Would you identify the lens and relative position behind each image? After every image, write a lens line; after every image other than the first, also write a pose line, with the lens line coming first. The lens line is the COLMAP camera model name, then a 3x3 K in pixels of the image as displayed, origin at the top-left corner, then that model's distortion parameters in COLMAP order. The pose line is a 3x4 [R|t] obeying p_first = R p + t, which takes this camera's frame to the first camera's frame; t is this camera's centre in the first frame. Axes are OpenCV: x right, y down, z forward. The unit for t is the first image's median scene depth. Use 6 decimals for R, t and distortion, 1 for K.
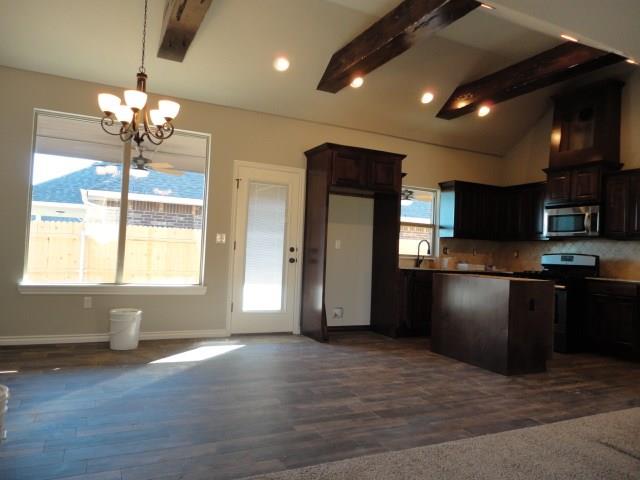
lens RADIAL K [[466.8, 0, 320.0], [0, 466.8, 240.0], [0, 0, 1]] dist [0.006929, 0.004595]
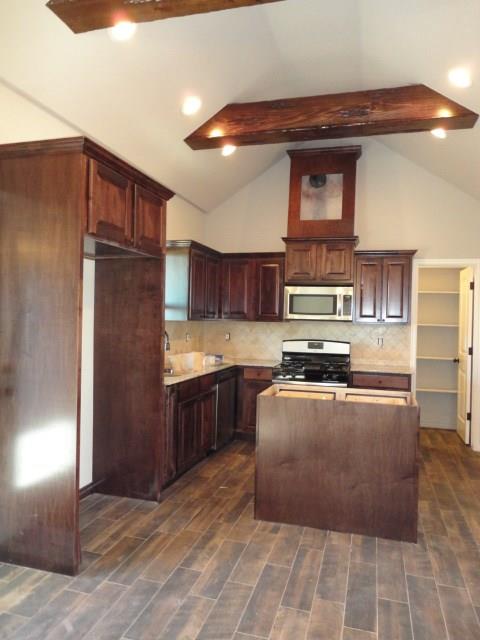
lens RADIAL K [[466.8, 0, 240.0], [0, 466.8, 320.0], [0, 0, 1]] dist [0.006929, 0.004595]
pose [[0.671766, -0.033003, 0.740027, -0.211815], [-0.014684, 0.998217, 0.057848, -0.057569], [-0.740617, -0.049727, 0.670084, 0.541523]]
